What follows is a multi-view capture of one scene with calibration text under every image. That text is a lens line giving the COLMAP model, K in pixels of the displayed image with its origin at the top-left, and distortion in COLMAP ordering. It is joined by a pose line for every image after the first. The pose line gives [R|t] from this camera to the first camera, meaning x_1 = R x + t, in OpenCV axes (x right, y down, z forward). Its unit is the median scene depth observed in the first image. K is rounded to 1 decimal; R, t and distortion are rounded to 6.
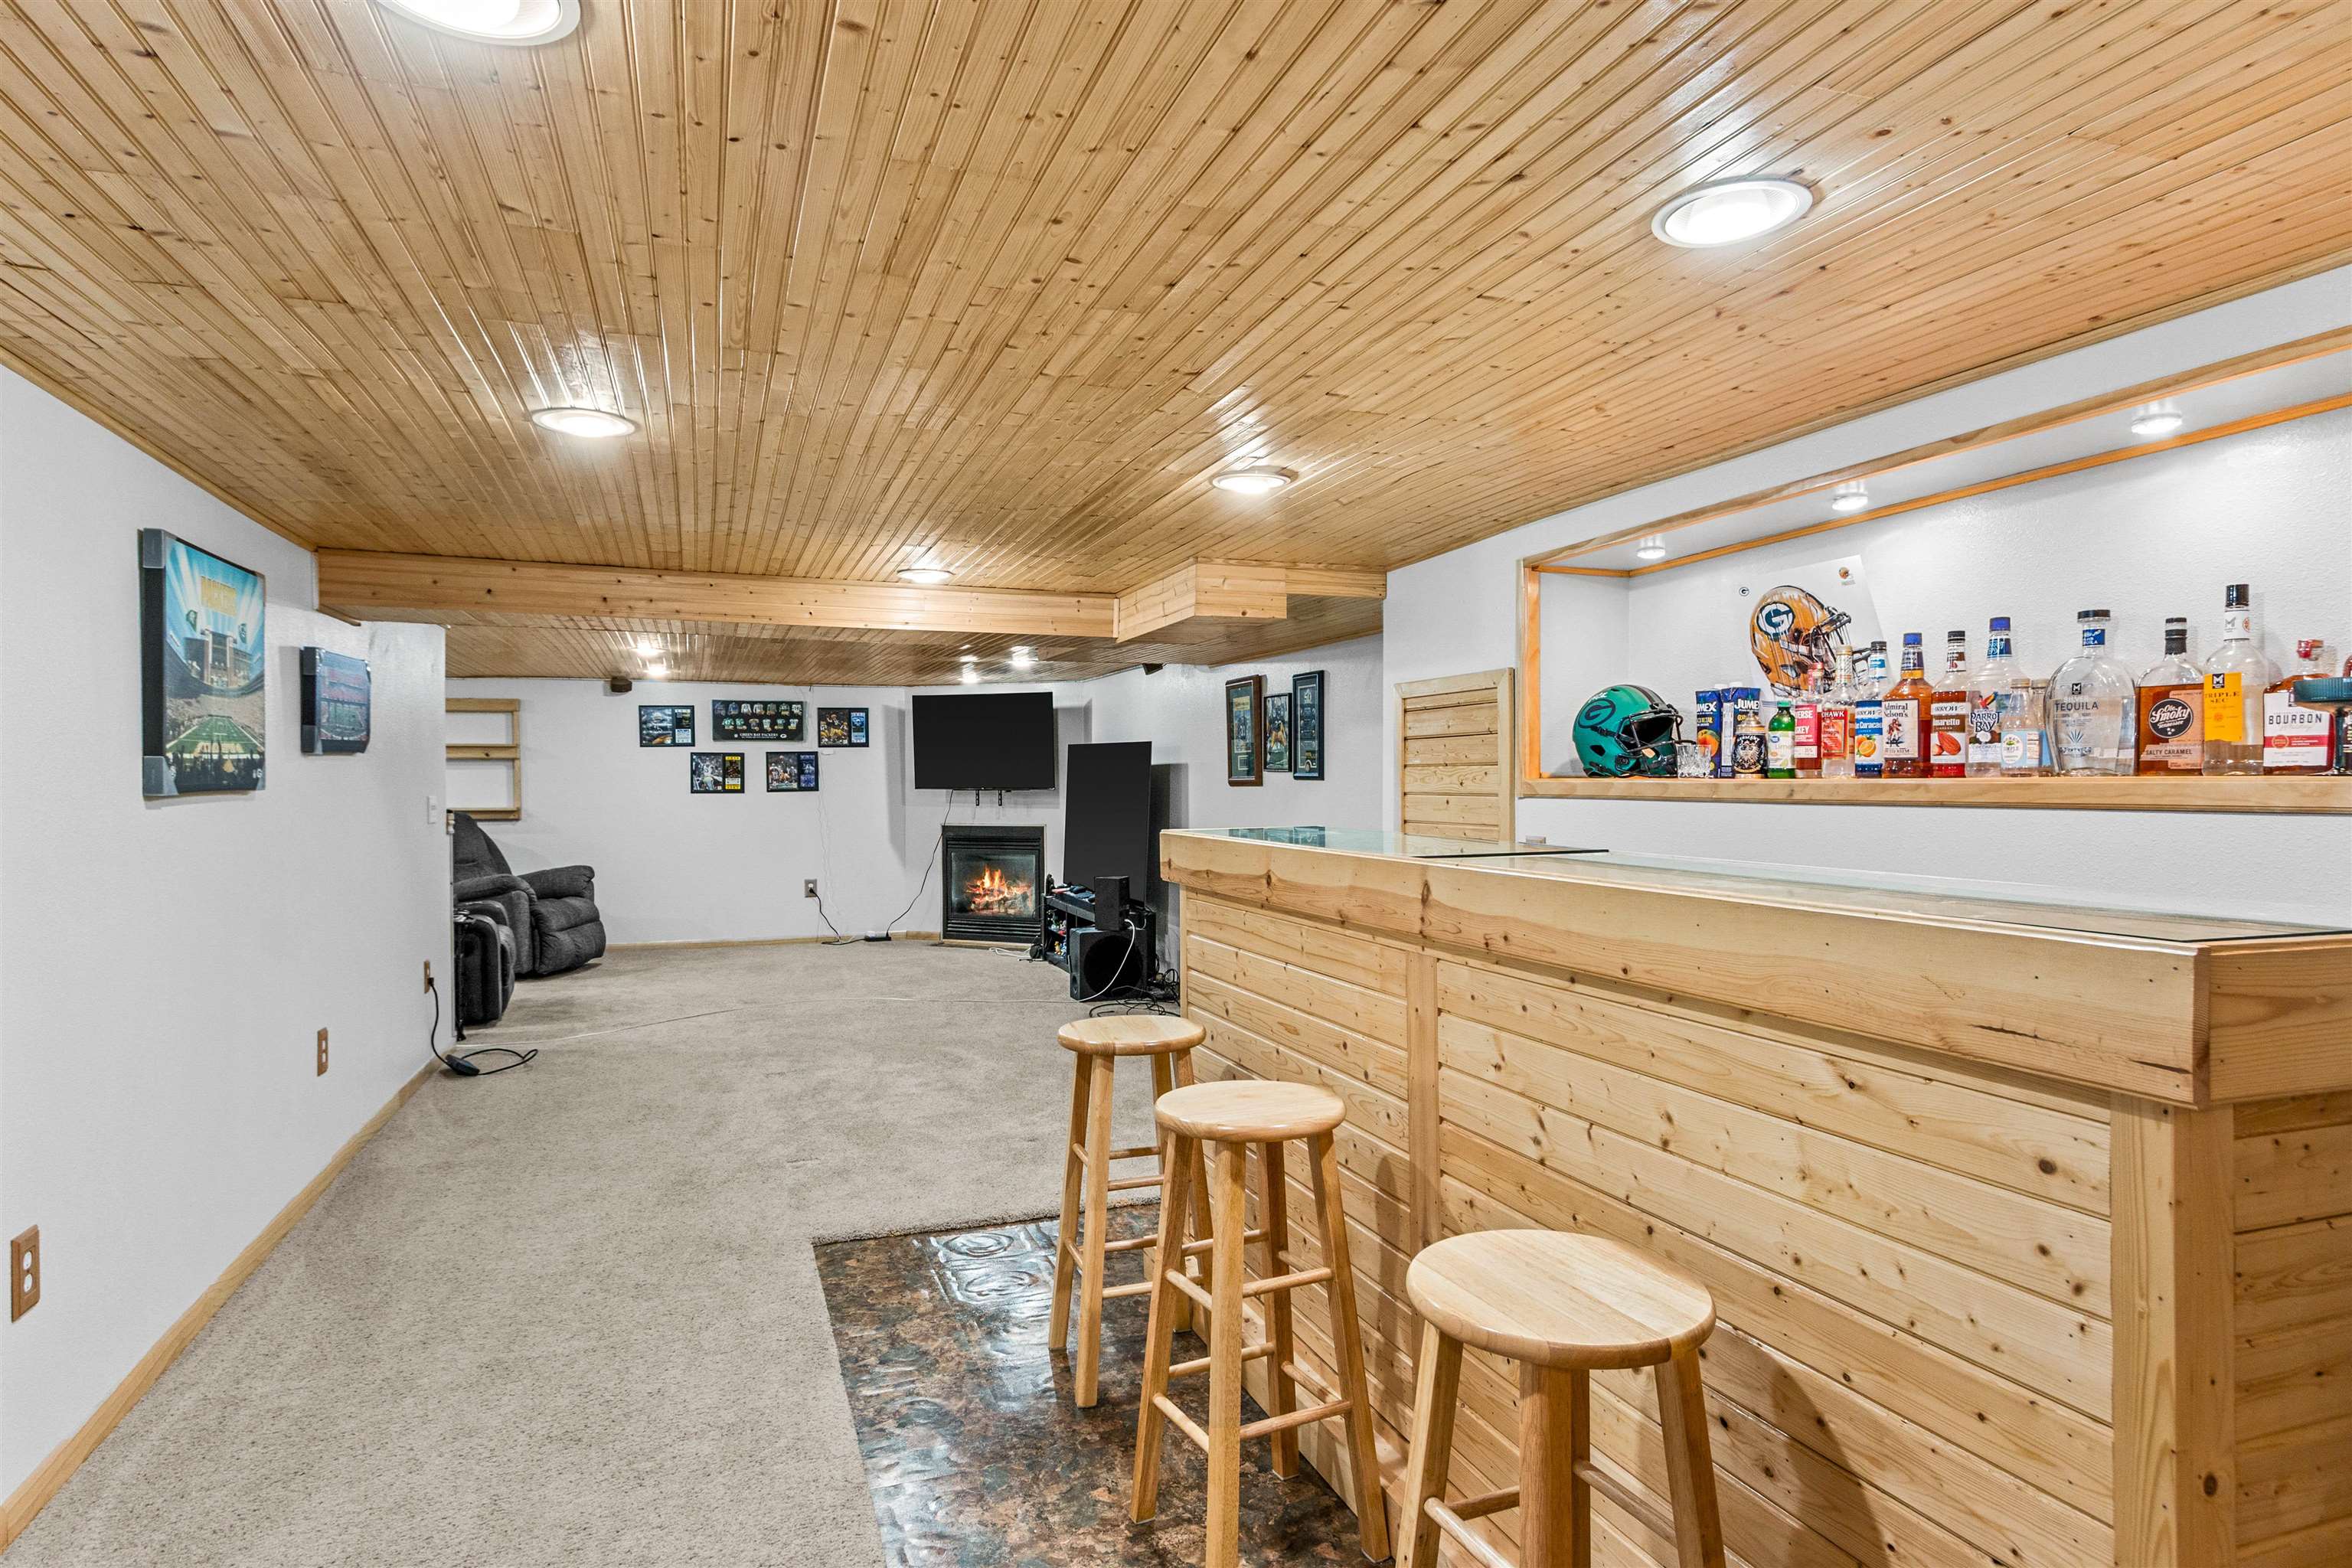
lens RADIAL K [[1313.5, 0, 1182.1], [0, 1313.5, 801.4], [0, 0, 1]] dist [0.003238, 0.000101]
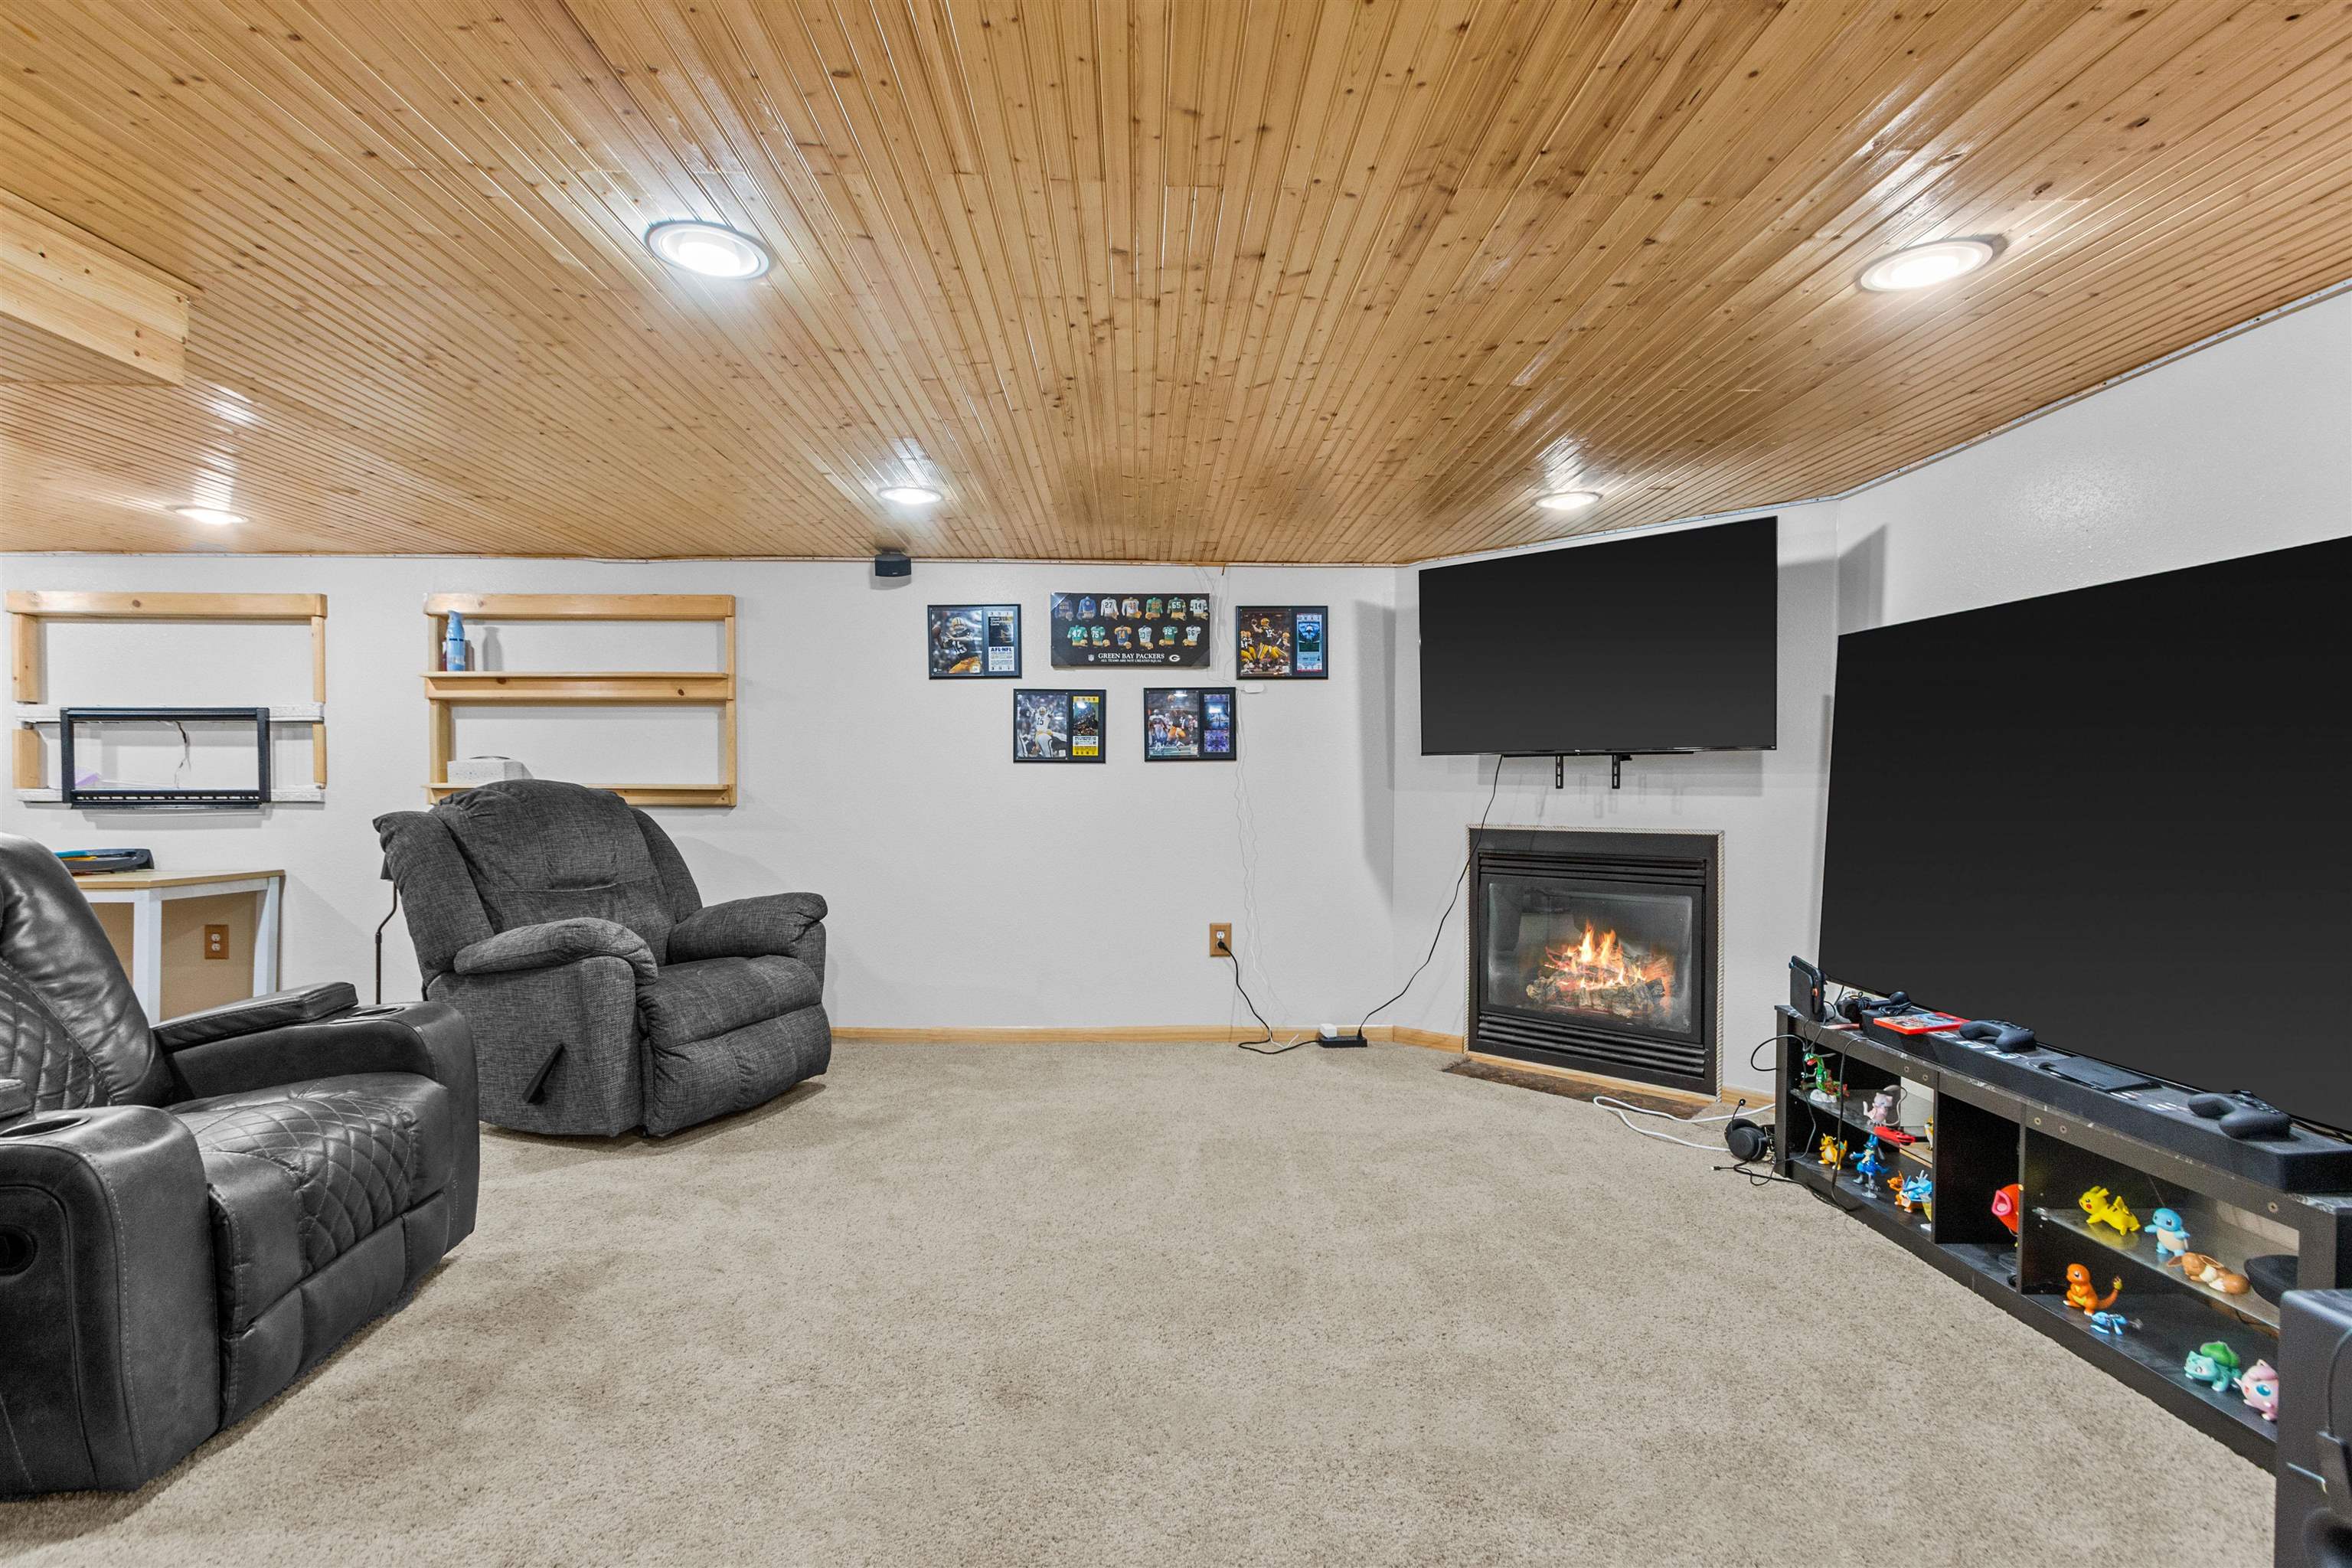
lens RADIAL K [[1078.8, 0, 1176.7], [0, 1078.8, 799.5], [0, 0, 1]] dist [0.005490, 0.000341]
pose [[0.947305, 0.008968, -0.320208, -0.161178], [-0.011056, 0.999928, -0.004702, 0.010487], [0.320143, 0.007994, 0.947335, 0.585026]]
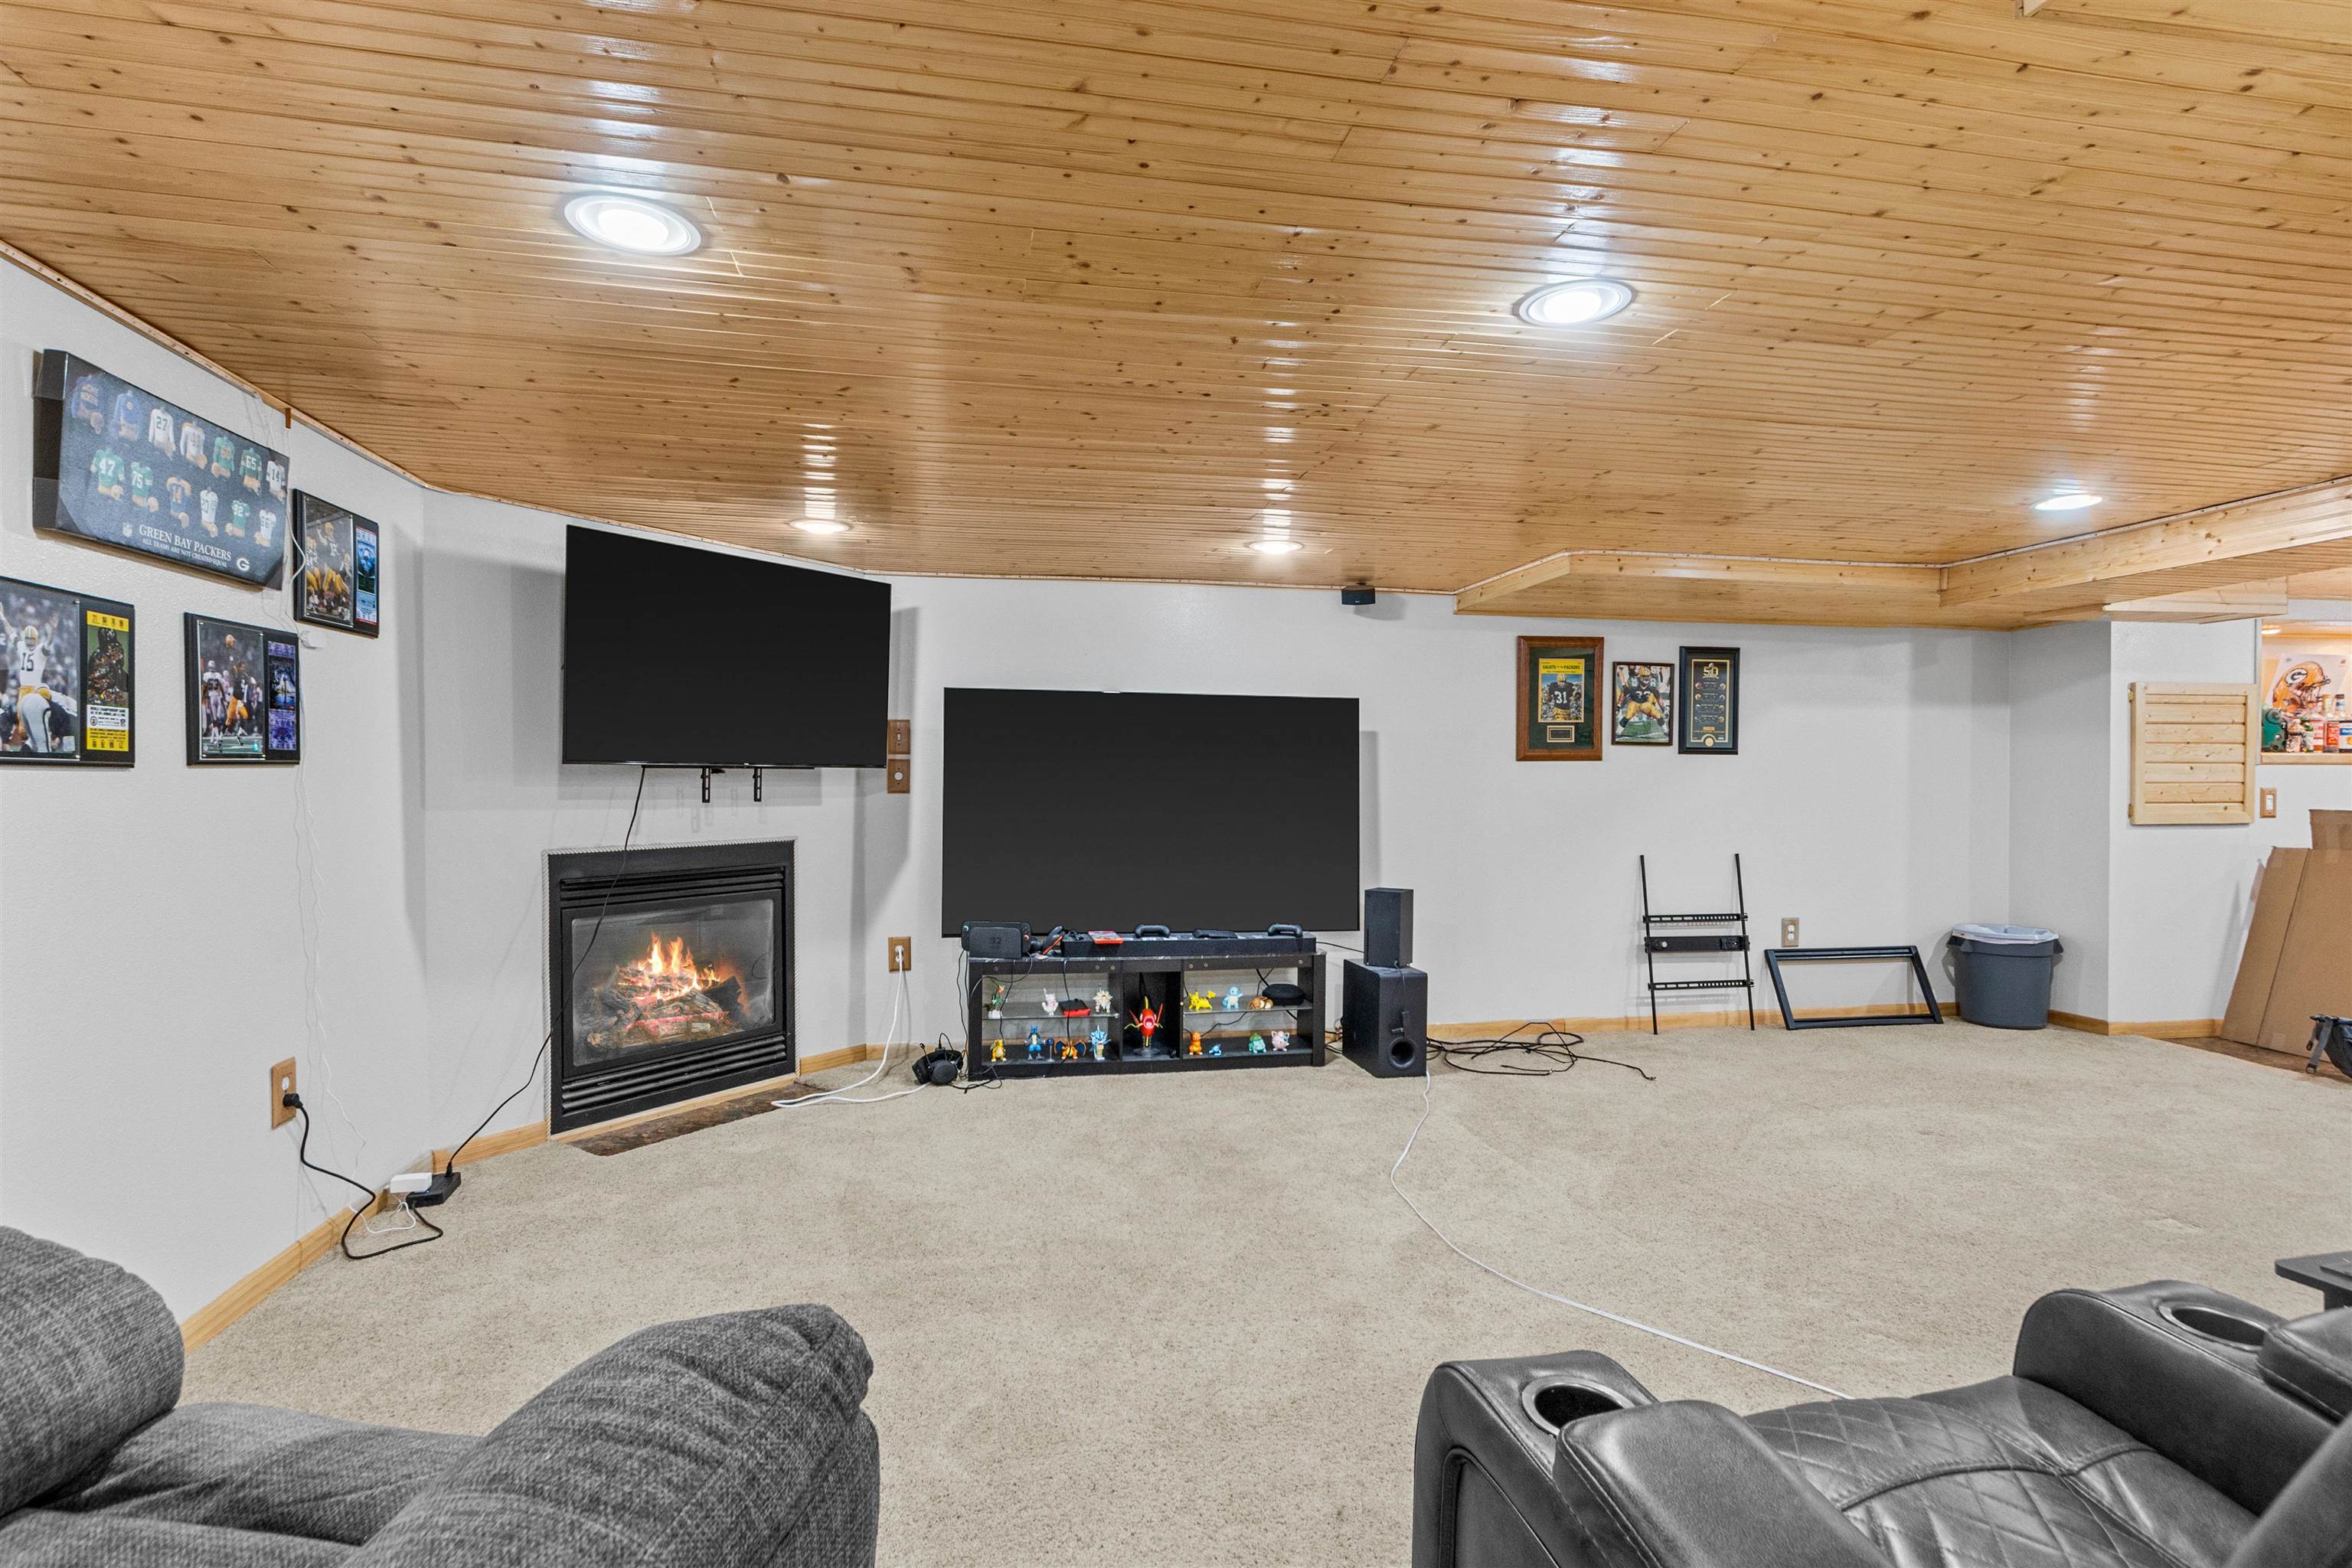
lens RADIAL K [[1165.6, 0, 1175.8], [0, 1165.6, 787.9], [0, 0, 1]] dist [0.005107, 0.000535]
pose [[0.159214, -0.004668, 0.987233, -0.520444], [0.017904, 0.999838, 0.001840, 0.000312], [-0.987082, 0.017382, 0.159272, 0.774407]]
